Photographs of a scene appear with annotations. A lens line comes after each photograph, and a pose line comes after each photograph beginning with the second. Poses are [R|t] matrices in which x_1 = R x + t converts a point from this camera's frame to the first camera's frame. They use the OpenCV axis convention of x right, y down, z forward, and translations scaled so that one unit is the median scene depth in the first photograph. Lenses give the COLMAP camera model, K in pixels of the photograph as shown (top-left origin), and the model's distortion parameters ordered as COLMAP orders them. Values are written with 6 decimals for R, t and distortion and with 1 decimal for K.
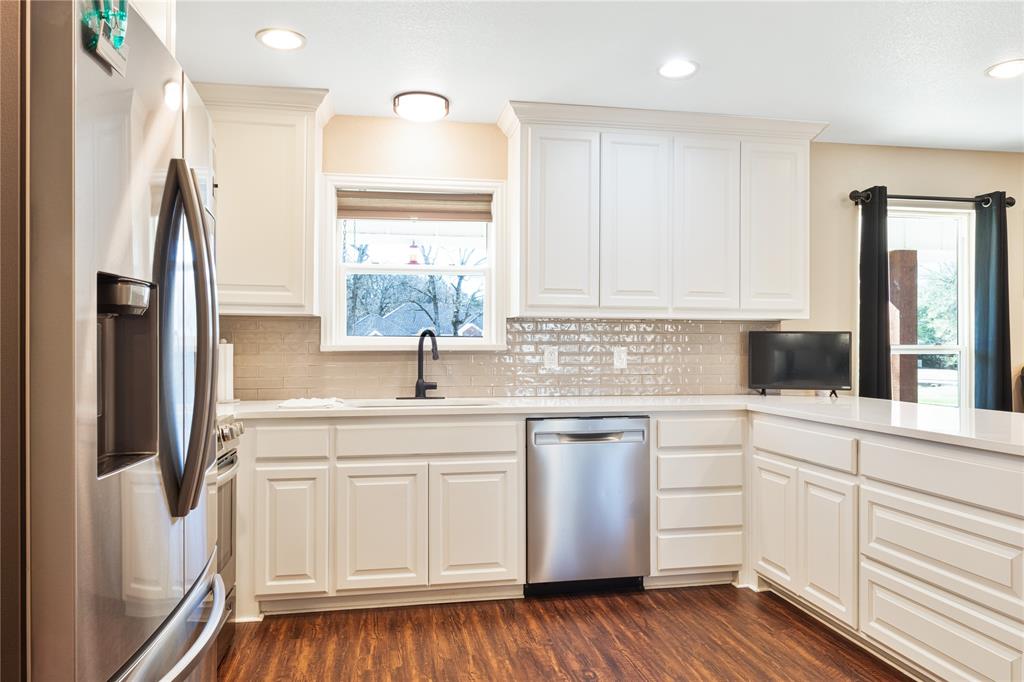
lens RADIAL K [[696.5, 0, 509.1], [0, 696.5, 343.5], [0, 0, 1]] dist [-0.002087, -0.002440]
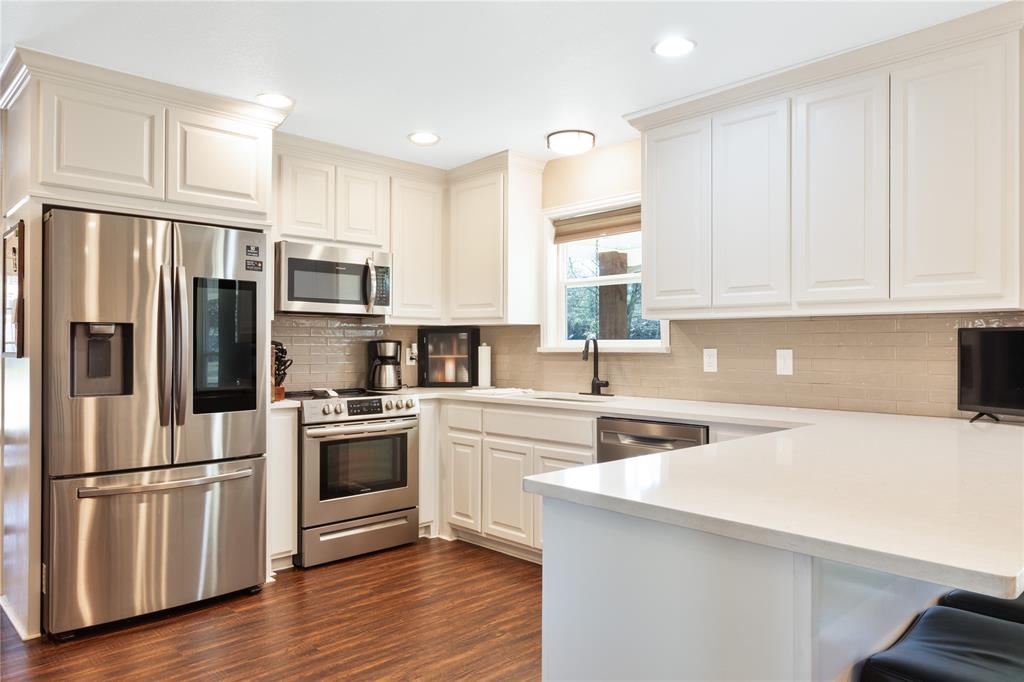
lens RADIAL K [[696.5, 0, 509.1], [0, 696.5, 343.5], [0, 0, 1]] dist [-0.002087, -0.002440]
pose [[0.551713, -0.002740, -0.834030, 0.812382], [0.002192, 0.999996, -0.001836, -0.002531], [0.834031, -0.000815, 0.551717, 0.285191]]
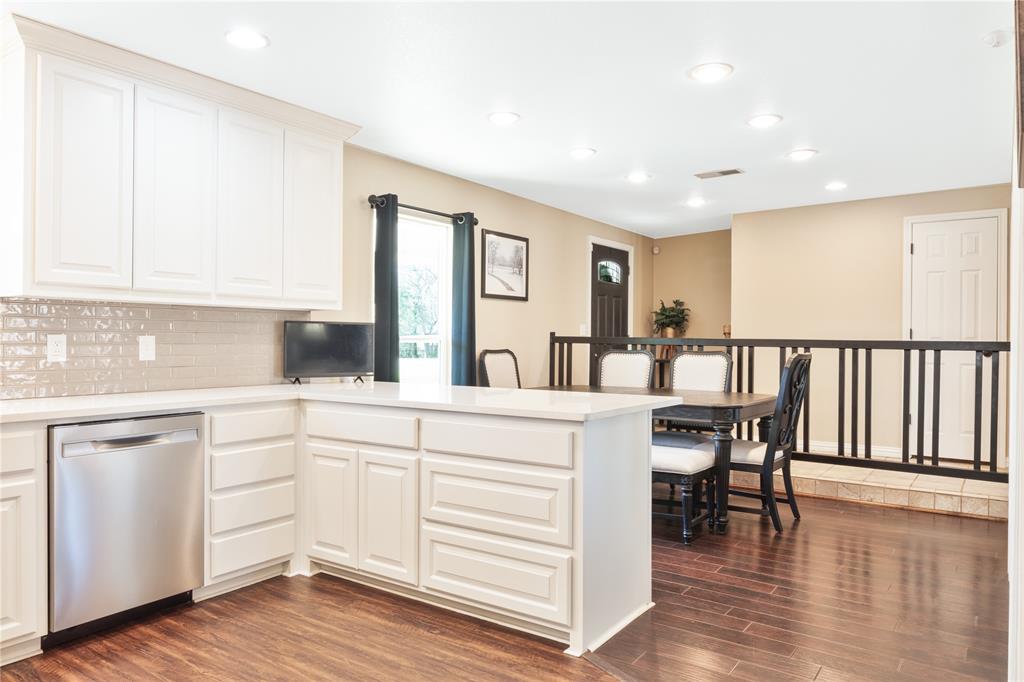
lens RADIAL K [[696.5, 0, 509.1], [0, 696.5, 343.5], [0, 0, 1]] dist [-0.002087, -0.002440]
pose [[0.714942, -0.003081, 0.699177, -0.148345], [-0.007299, 0.999903, 0.011870, 0.001118], [-0.699146, -0.013590, 0.714850, 0.070549]]
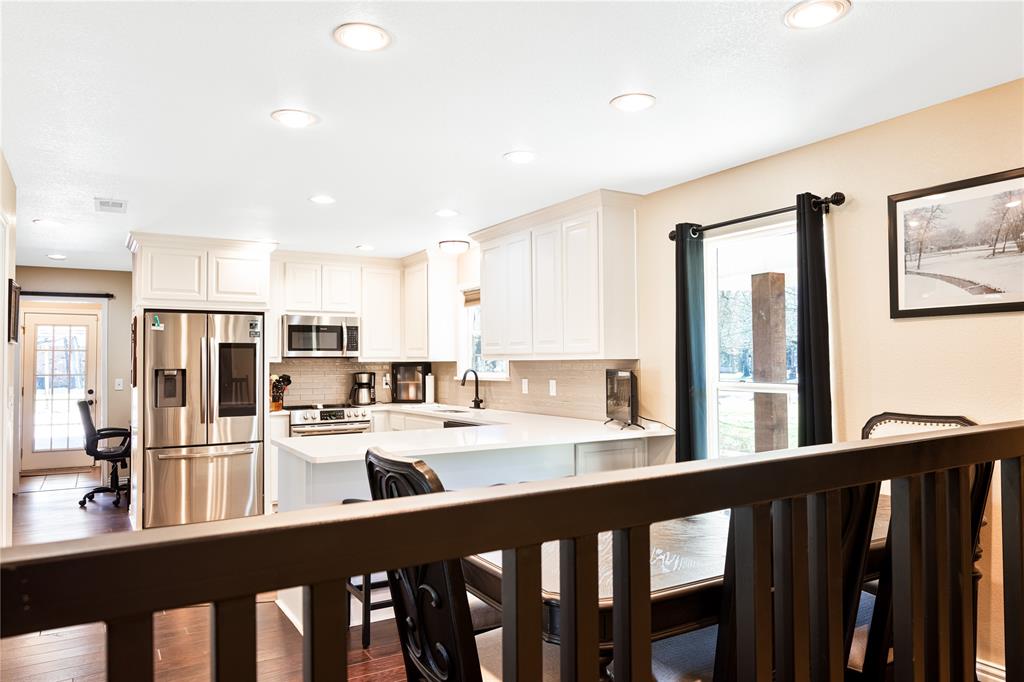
lens RADIAL K [[696.5, 0, 509.1], [0, 696.5, 343.5], [0, 0, 1]] dist [-0.002087, -0.002440]
pose [[0.358484, -0.029726, -0.933063, 1.670909], [0.013043, 0.999555, -0.026833, -0.037553], [0.933445, -0.002551, 0.358712, 0.501425]]
